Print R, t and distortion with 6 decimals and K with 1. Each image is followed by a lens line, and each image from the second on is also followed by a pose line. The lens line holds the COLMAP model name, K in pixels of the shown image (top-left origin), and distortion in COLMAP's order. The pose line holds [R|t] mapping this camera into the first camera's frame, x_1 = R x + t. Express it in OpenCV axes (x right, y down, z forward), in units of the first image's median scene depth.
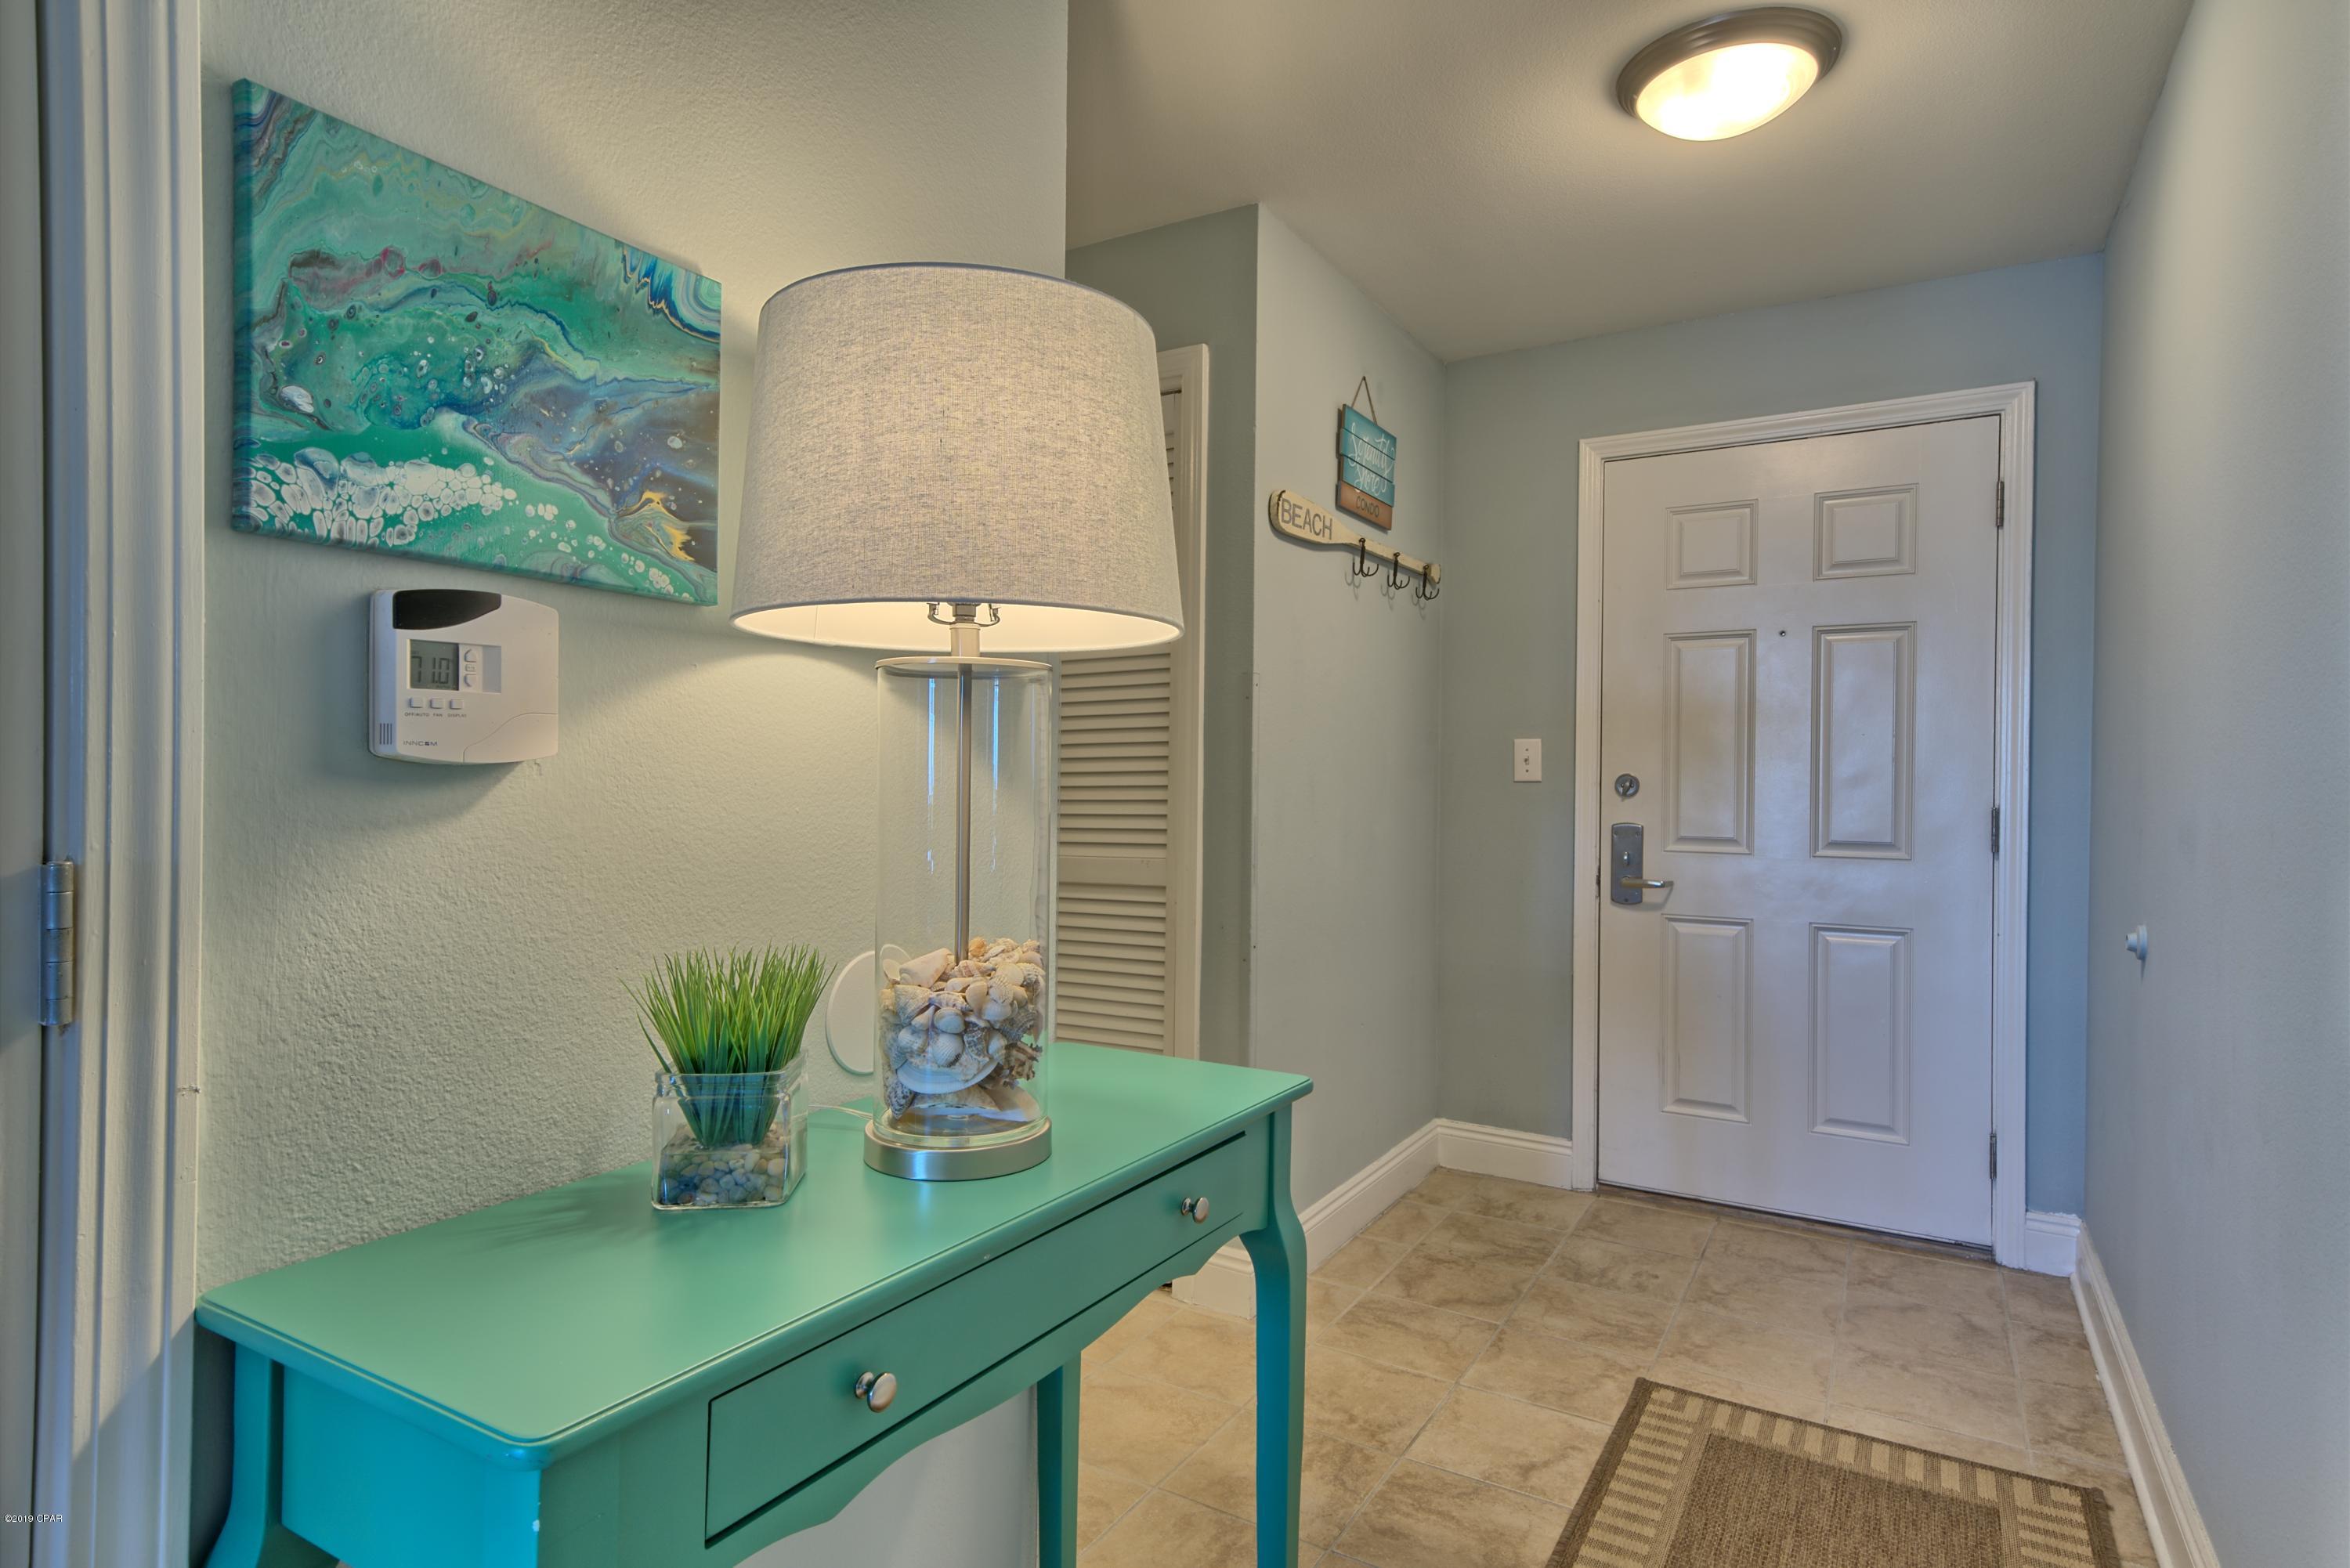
lens RADIAL K [[1242.8, 0, 1162.8], [0, 1242.8, 780.6], [0, 0, 1]] dist [0.014100, 0.000535]
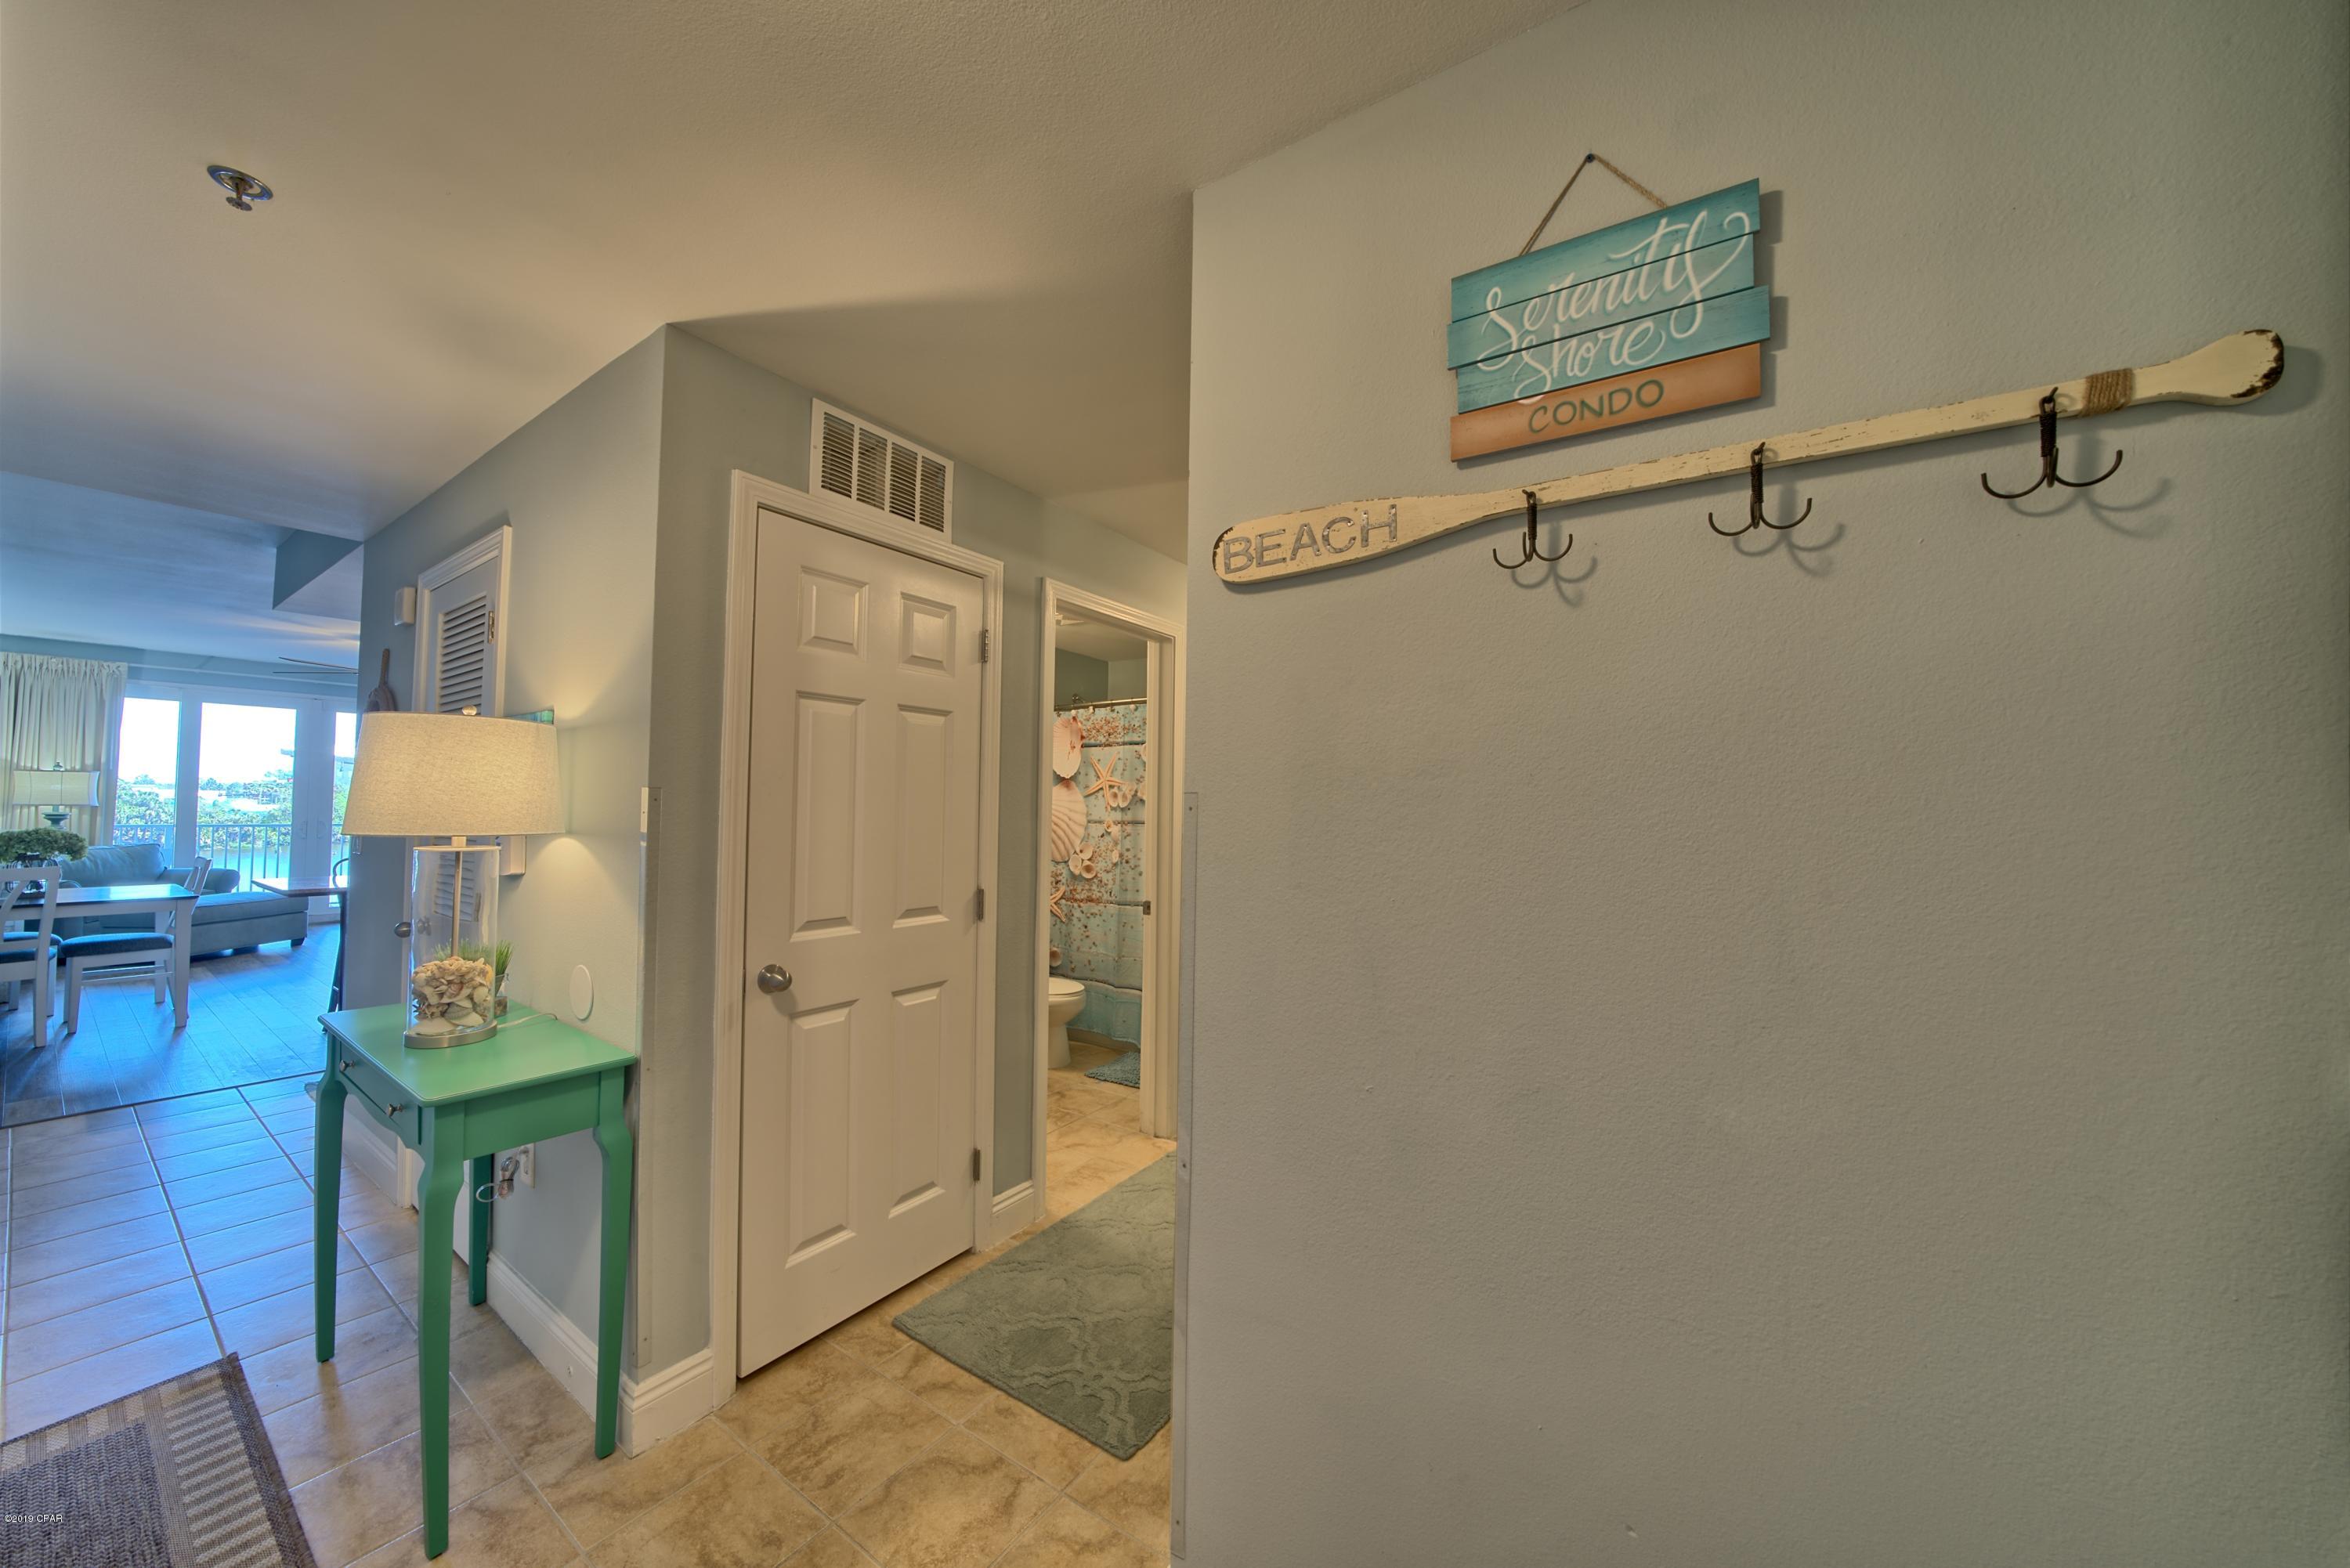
lens RADIAL K [[808.9, 0, 1168.3], [0, 808.9, 782.1], [0, 0, 1]] dist [-0.021041, 0.000111]
pose [[-0.045908, -0.045023, -0.997931, 0.459690], [-0.015262, 0.998899, -0.044365, -0.057790], [0.998829, 0.013194, -0.046545, 0.828066]]
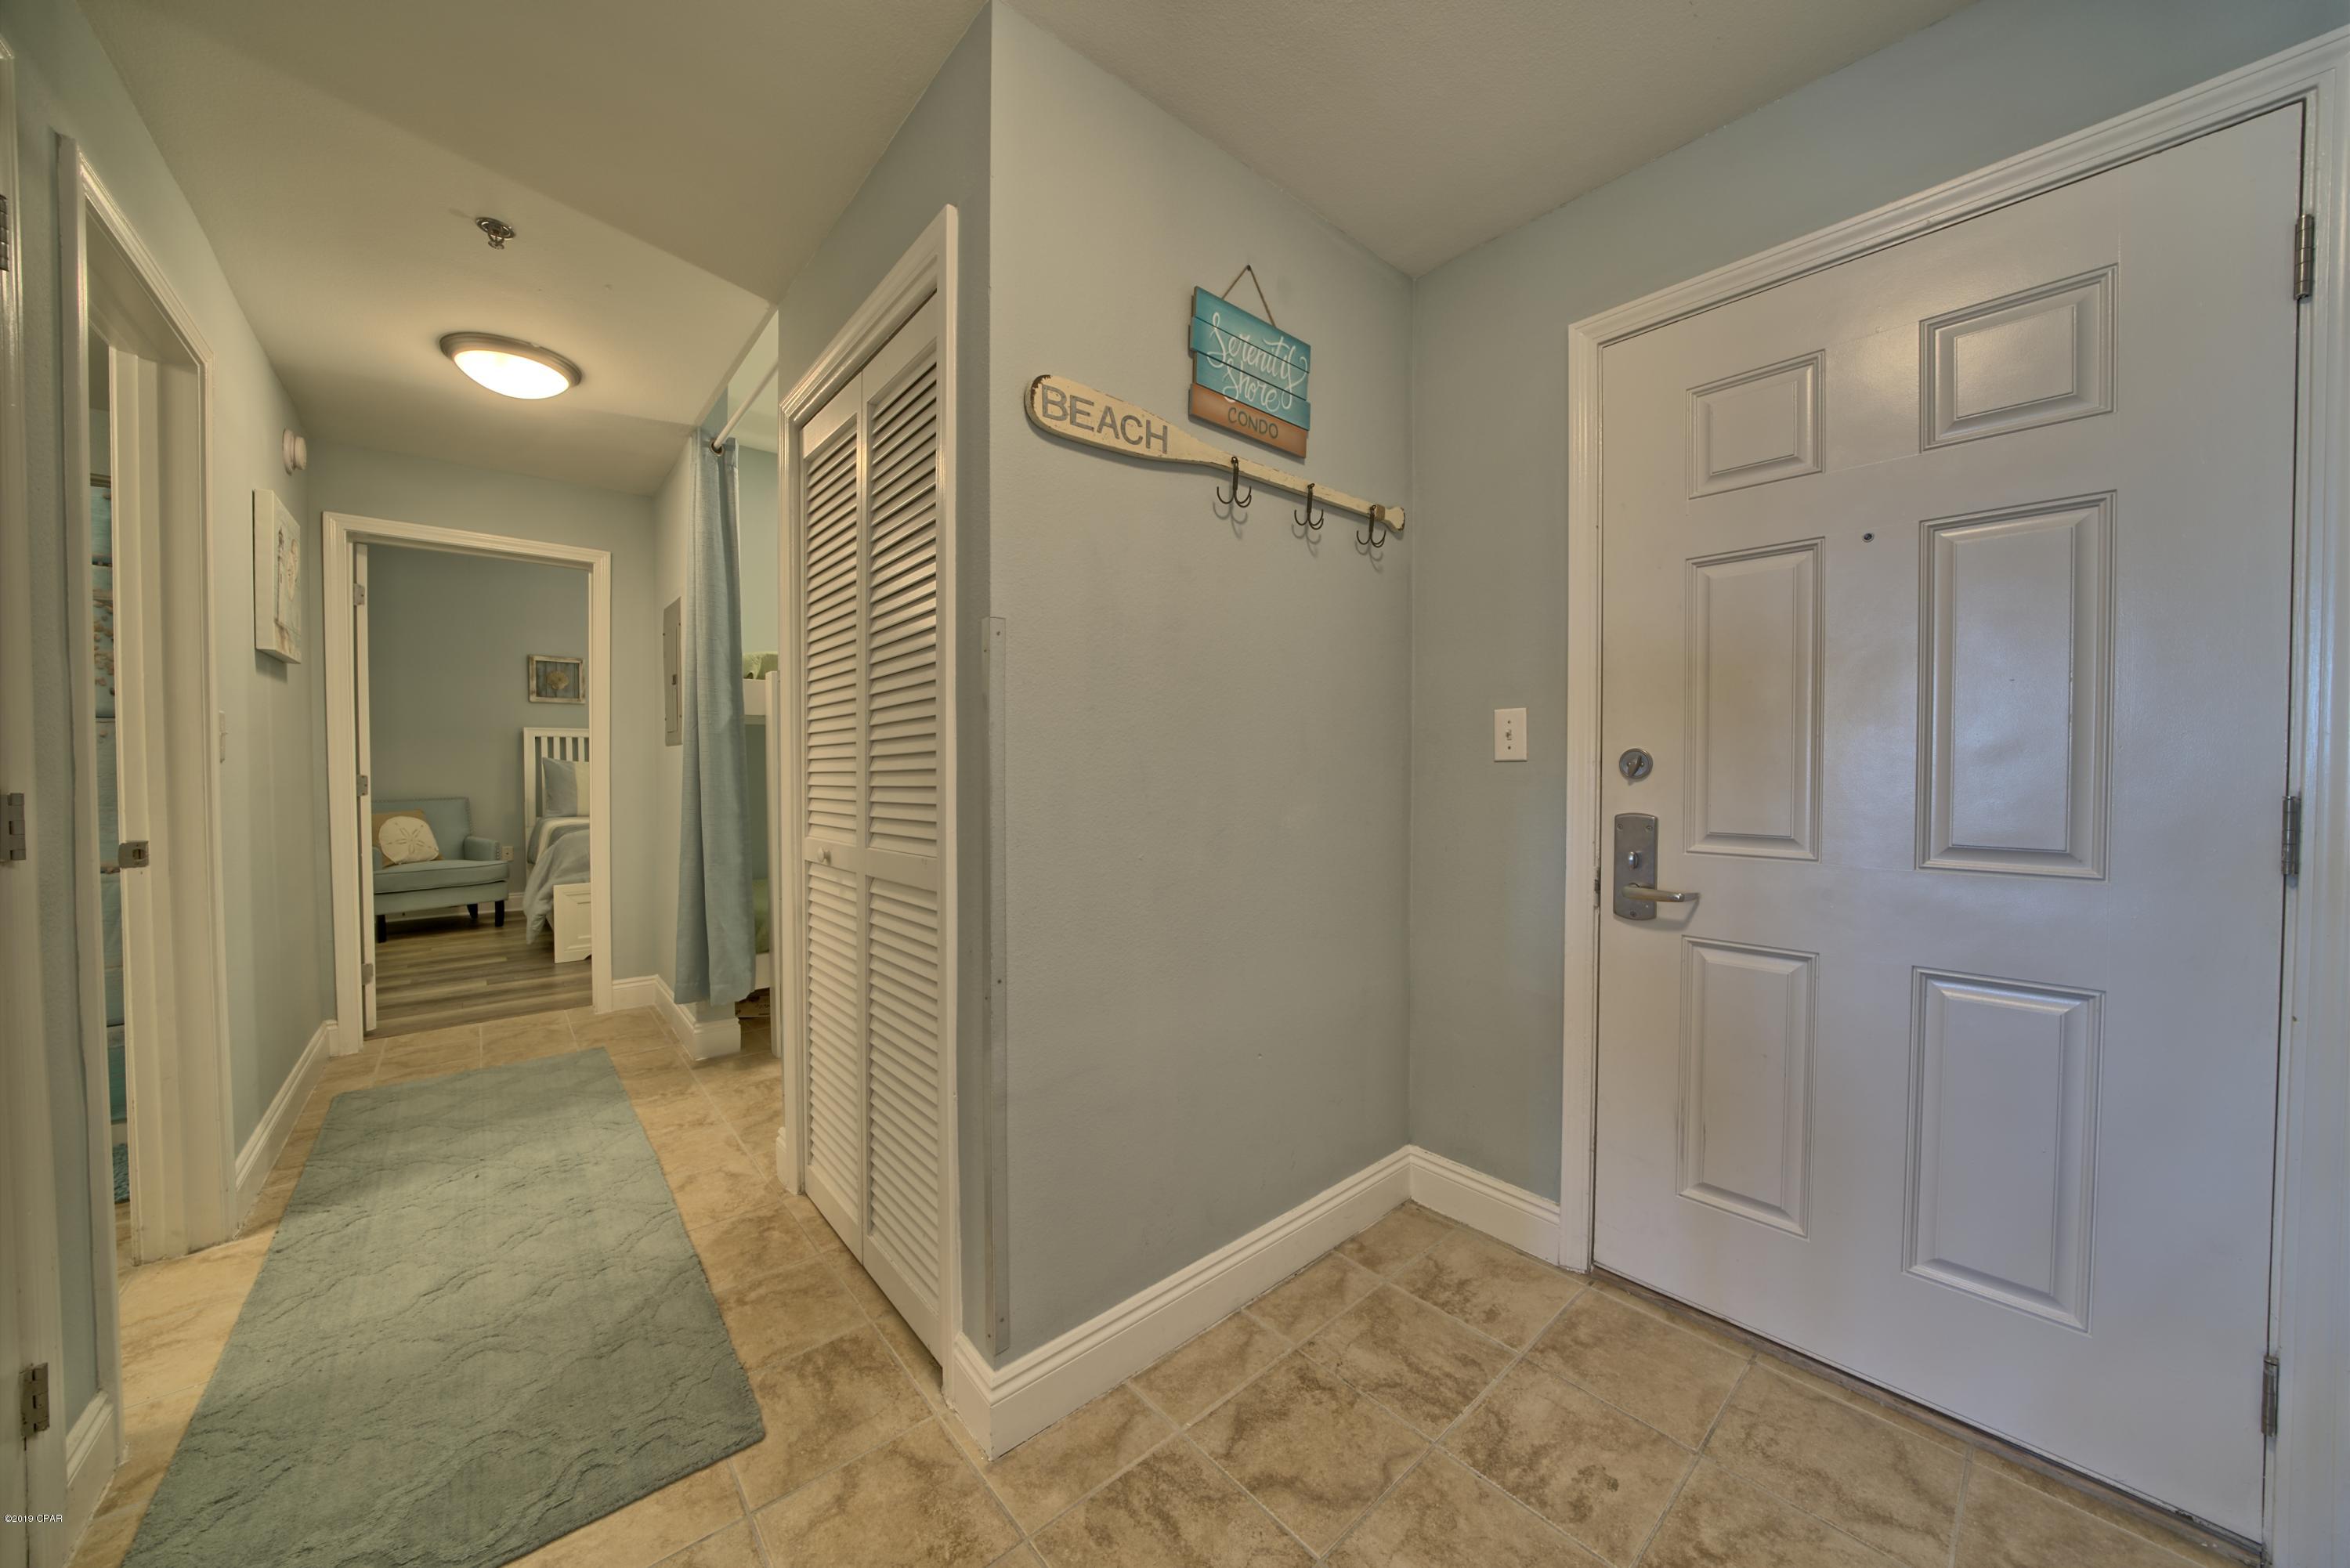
lens RADIAL K [[810.1, 0, 1168.1], [0, 810.1, 782.8], [0, 0, 1]] dist [-0.027011, 0.002753]
pose [[0.950963, -0.003587, -0.309283, 0.265322], [0.008761, 0.999844, 0.015340, 0.005573], [0.309179, -0.017297, 0.950846, 0.465662]]
